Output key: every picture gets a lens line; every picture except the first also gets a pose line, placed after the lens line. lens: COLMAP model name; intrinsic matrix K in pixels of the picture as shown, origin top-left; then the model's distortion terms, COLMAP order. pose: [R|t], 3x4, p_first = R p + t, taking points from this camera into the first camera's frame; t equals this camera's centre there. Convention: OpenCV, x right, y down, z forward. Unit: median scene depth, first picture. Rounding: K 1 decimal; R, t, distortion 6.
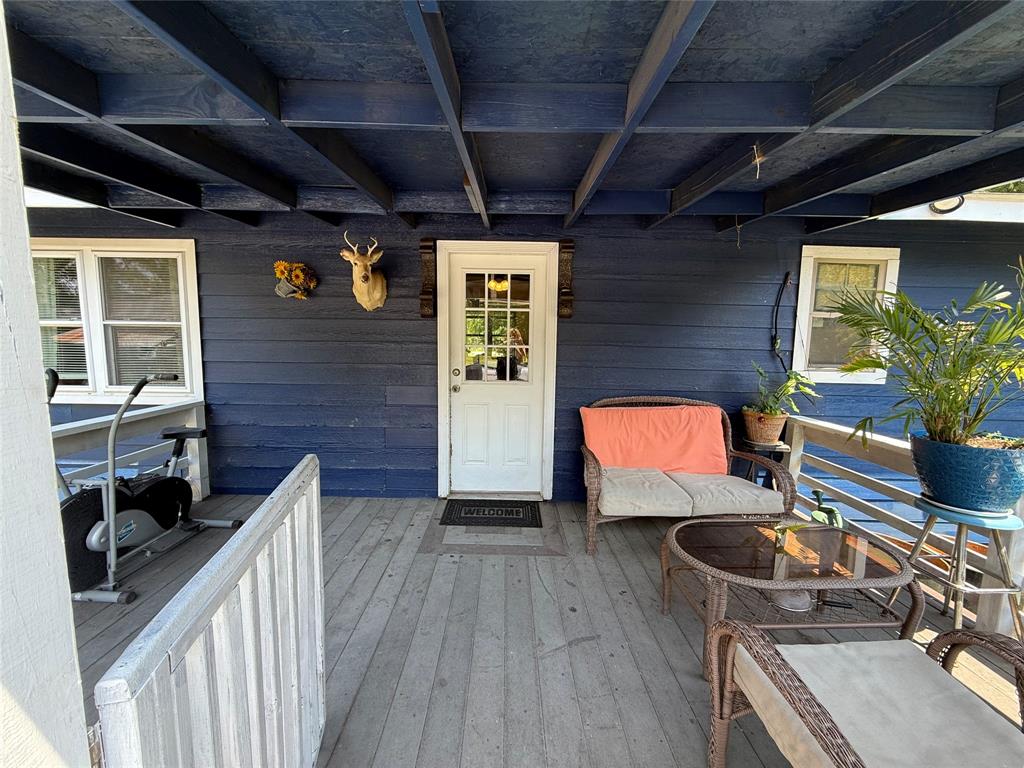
lens RADIAL K [[407.8, 0, 510.6], [0, 407.8, 385.9], [0, 0, 1]] dist [-0.000800, 0.000017]
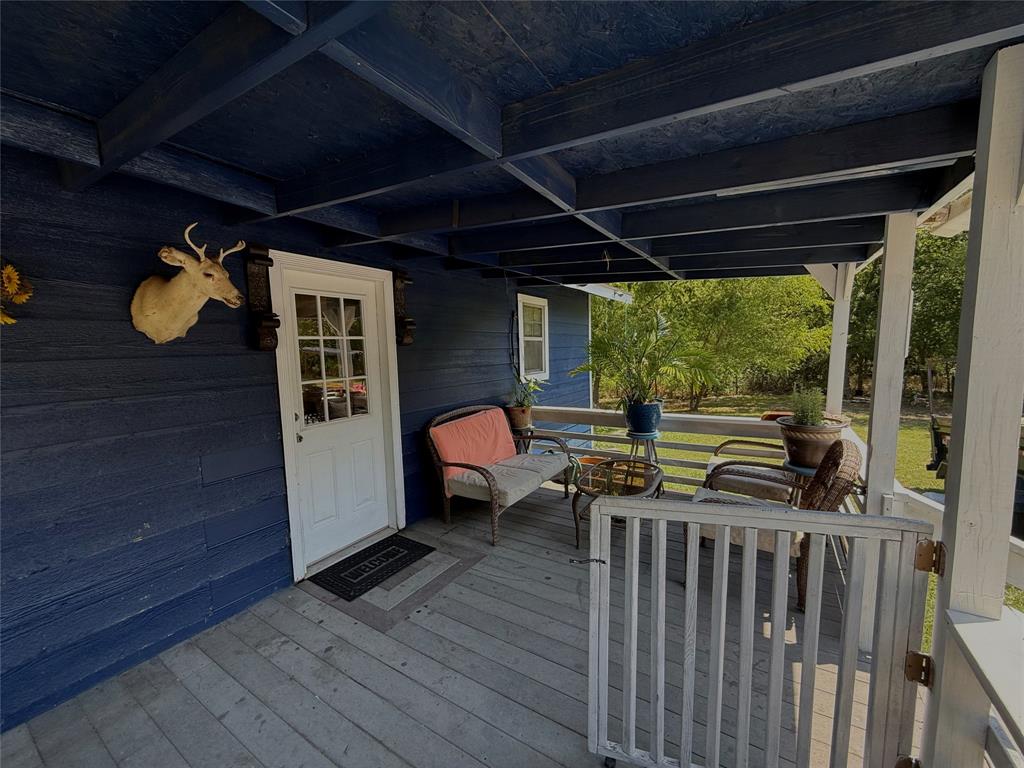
lens RADIAL K [[407.8, 0, 509.0], [0, 407.8, 386.7], [0, 0, 1]] dist [-0.000800, 0.000017]
pose [[0.534020, -0.112992, 0.837887, -0.593601], [0.127090, 0.990497, 0.052572, -0.084826], [-0.835865, 0.078412, 0.543305, 0.230682]]
